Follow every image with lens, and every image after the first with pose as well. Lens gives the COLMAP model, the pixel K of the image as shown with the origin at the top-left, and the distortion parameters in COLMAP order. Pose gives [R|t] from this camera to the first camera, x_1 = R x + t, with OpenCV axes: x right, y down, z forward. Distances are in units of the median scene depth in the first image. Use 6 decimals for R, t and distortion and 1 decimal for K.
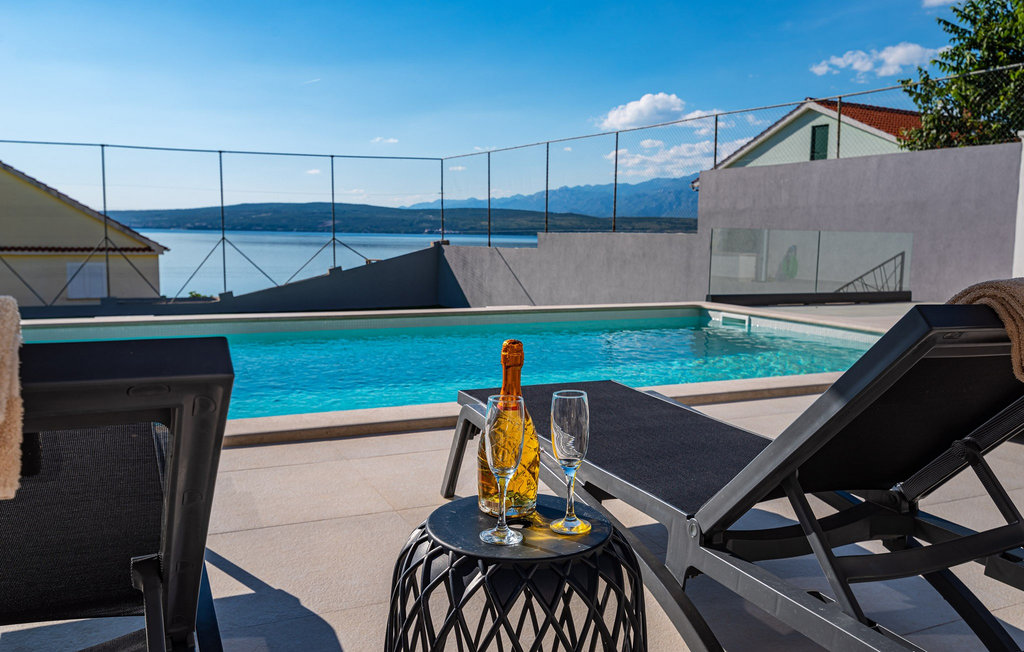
lens RADIAL K [[848.2, 0, 512.0], [0, 848.2, 326.0], [0, 0, 1]] dist [-0.006710, -0.004677]
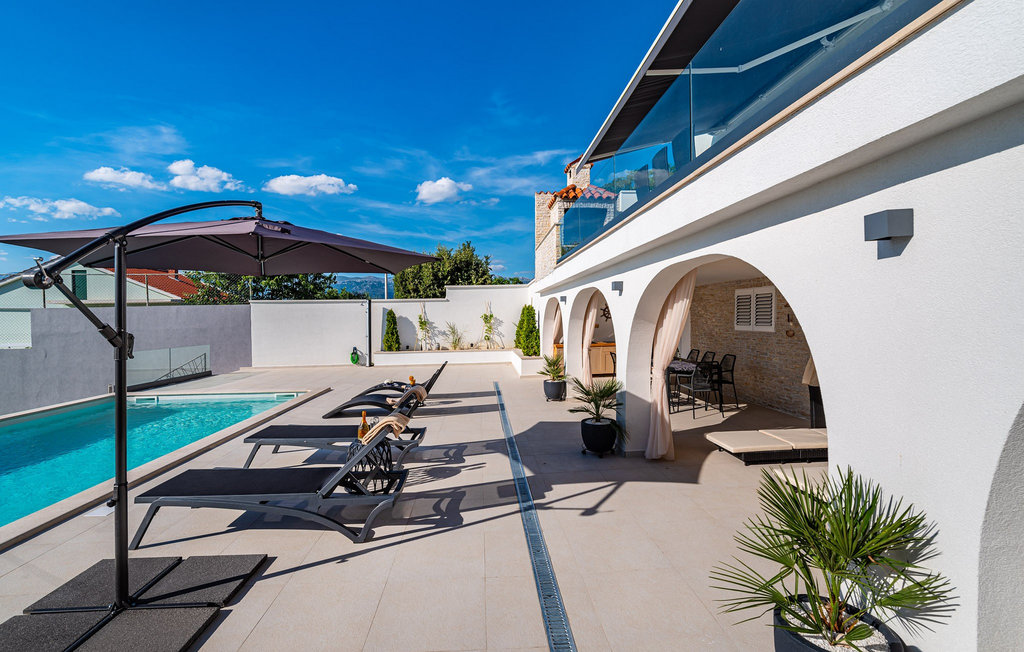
lens RADIAL K [[437.5, 0, 512.0], [0, 437.5, 326.0], [0, 0, 1]] dist [0.002651, 0.000520]
pose [[0.359407, -0.034844, 0.932530, -0.217702], [0.121334, 0.992565, -0.009677, -0.036010], [-0.925259, 0.116625, 0.360962, -0.107516]]
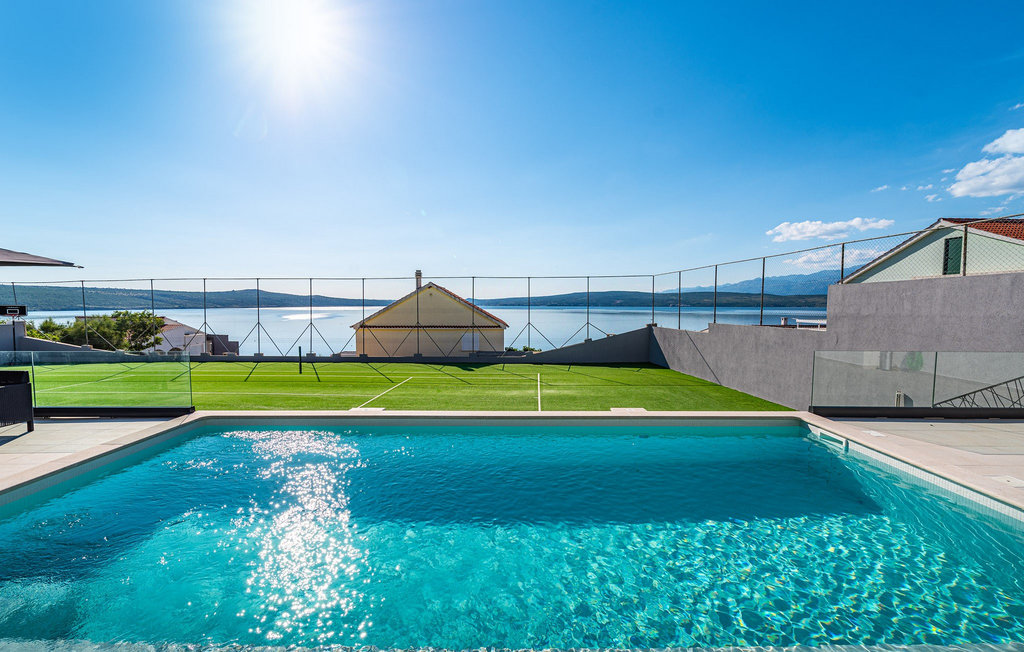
lens RADIAL K [[437.5, 0, 512.0], [0, 437.5, 326.0], [0, 0, 1]] dist [0.002651, 0.000520]
pose [[0.899634, 0.010779, -0.436513, 0.074713], [-0.038294, 0.997791, -0.054283, -0.061460], [0.434963, 0.065550, 0.898059, 0.158233]]
